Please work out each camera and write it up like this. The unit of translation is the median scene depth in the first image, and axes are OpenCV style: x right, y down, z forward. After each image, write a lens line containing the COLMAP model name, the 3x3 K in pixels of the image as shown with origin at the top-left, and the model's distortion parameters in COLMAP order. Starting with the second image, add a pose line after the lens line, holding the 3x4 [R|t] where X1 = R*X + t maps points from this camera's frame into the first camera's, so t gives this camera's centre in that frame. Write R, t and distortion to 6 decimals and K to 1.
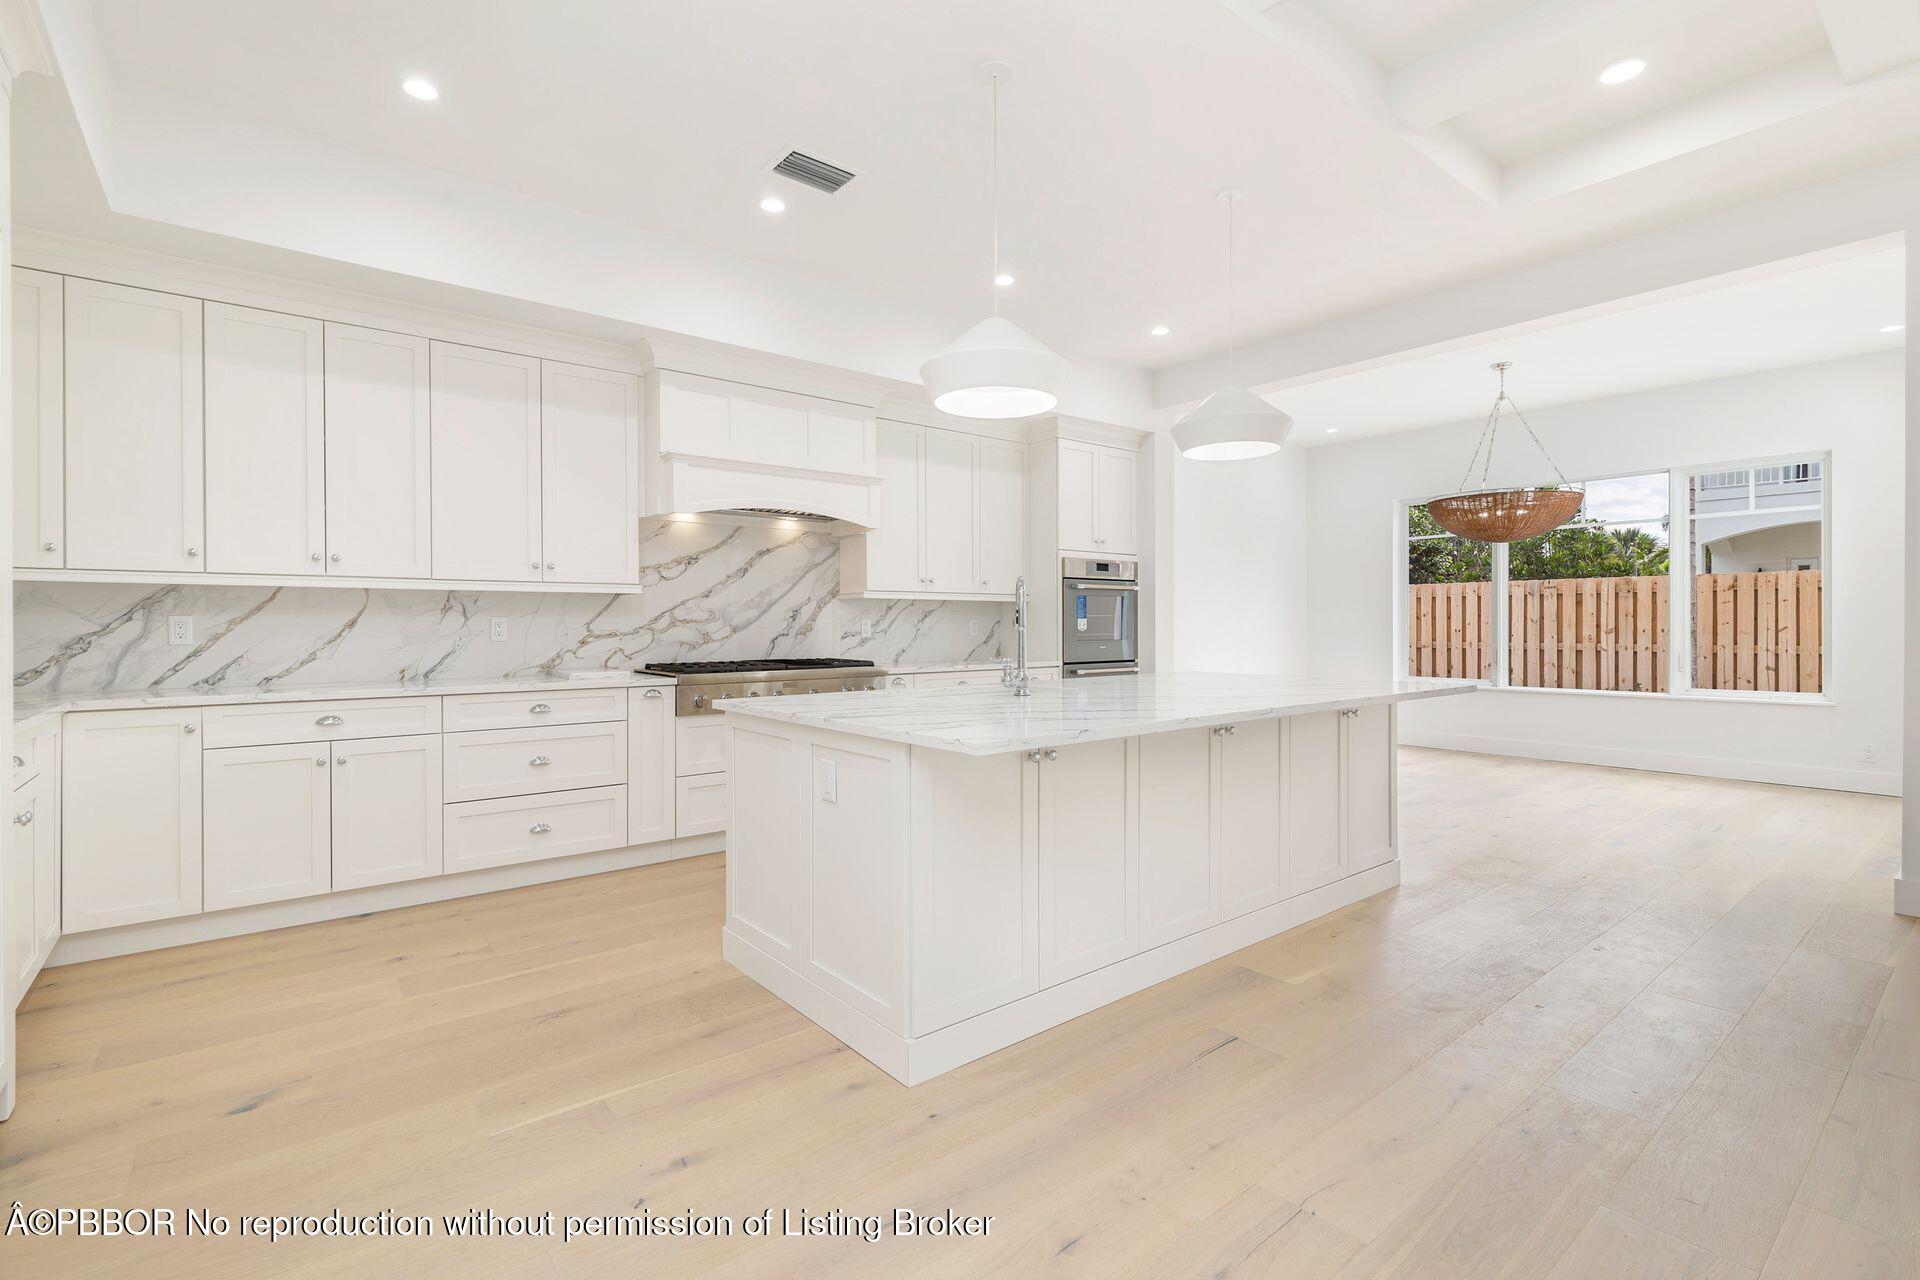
lens RADIAL K [[880.8, 0, 951.7], [0, 880.8, 622.1], [0, 0, 1]] dist [0.000806, -0.000050]
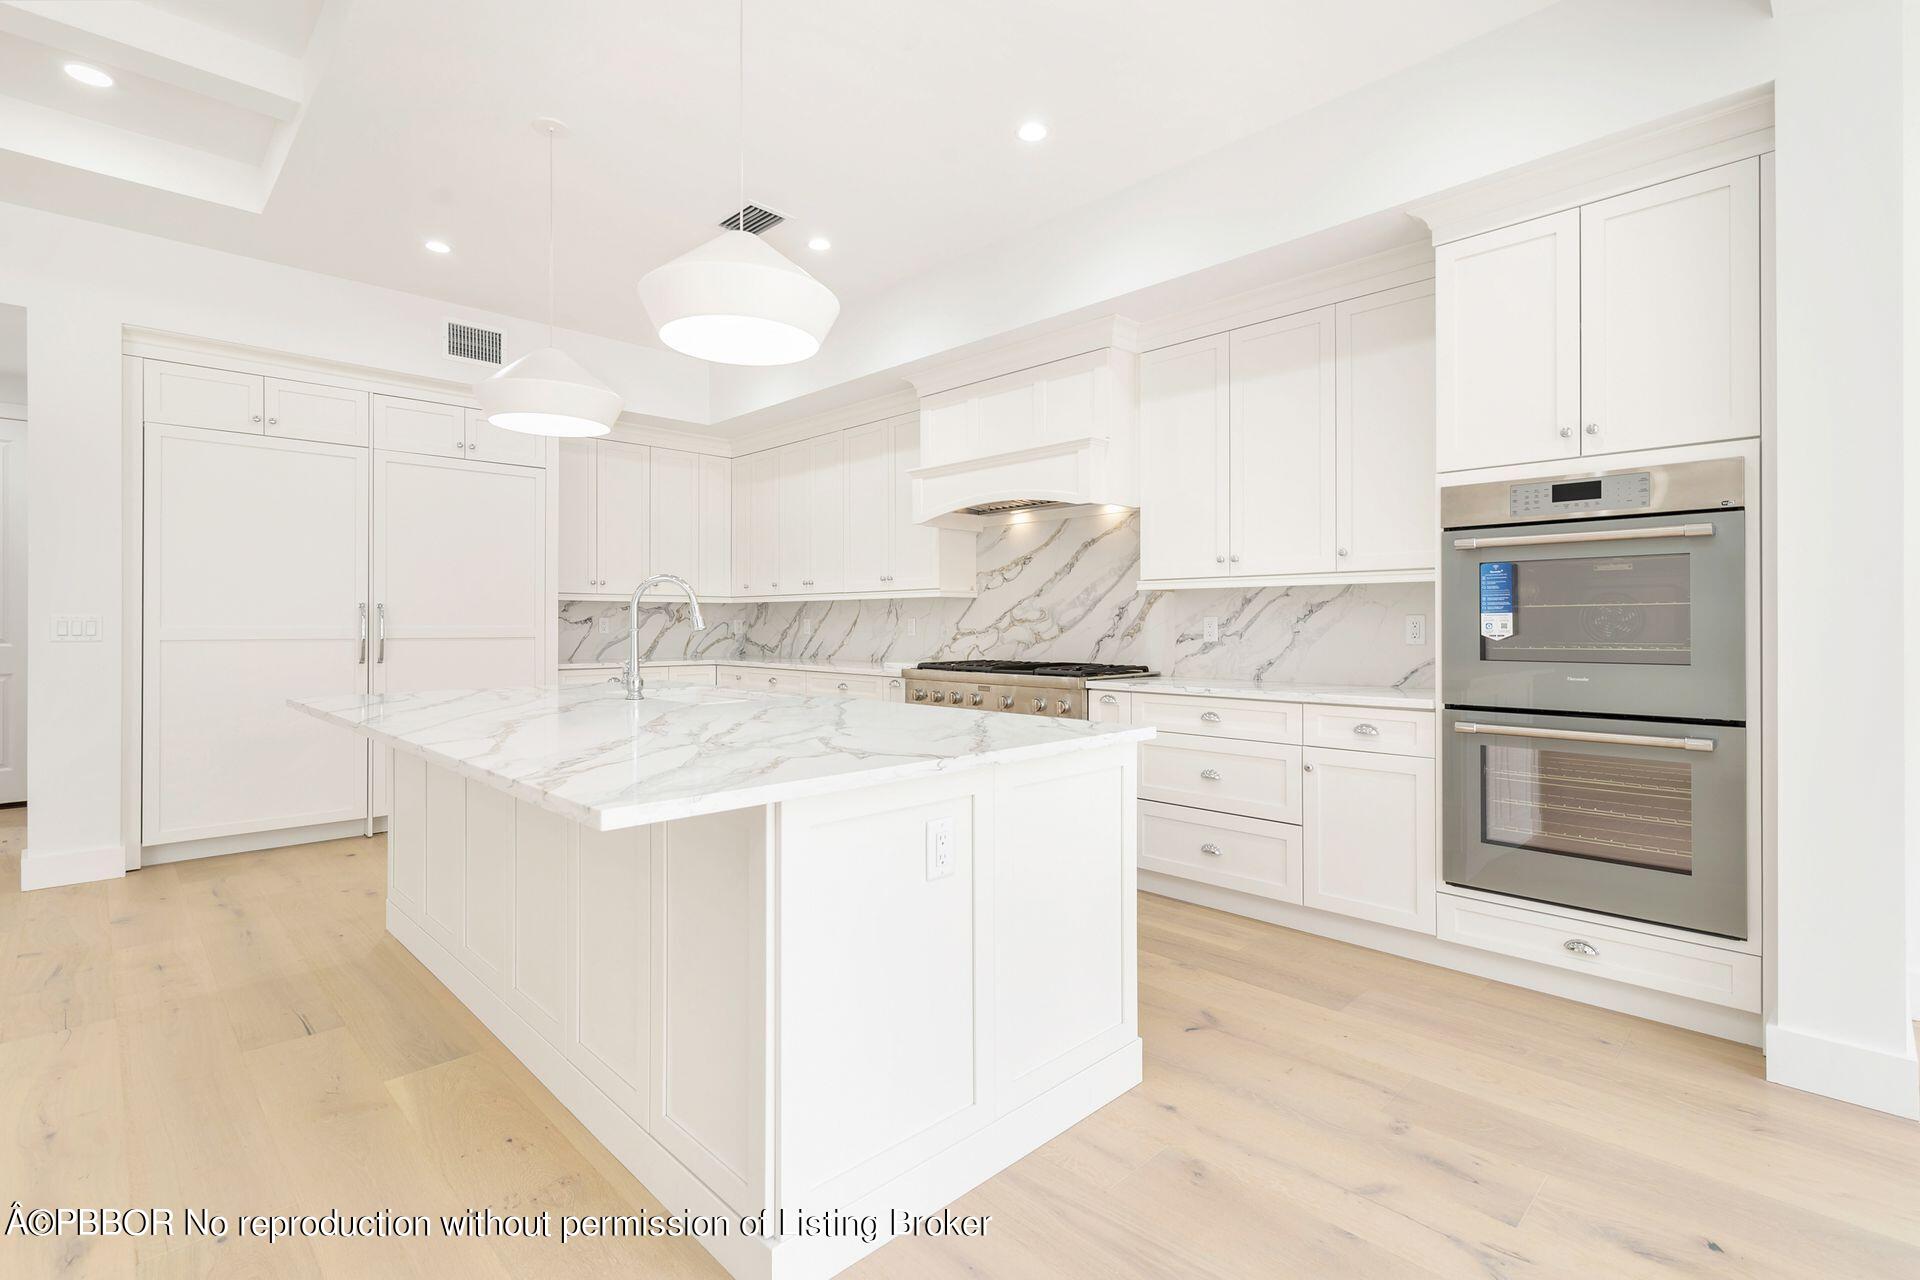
lens RADIAL K [[880.8, 0, 951.7], [0, 880.8, 622.1], [0, 0, 1]] dist [0.000806, -0.000050]
pose [[0.098502, 0.000076, -0.995137, 0.658554], [0.002428, 0.999997, 0.000317, 0.000098], [0.995134, -0.002447, 0.098501, 0.767266]]
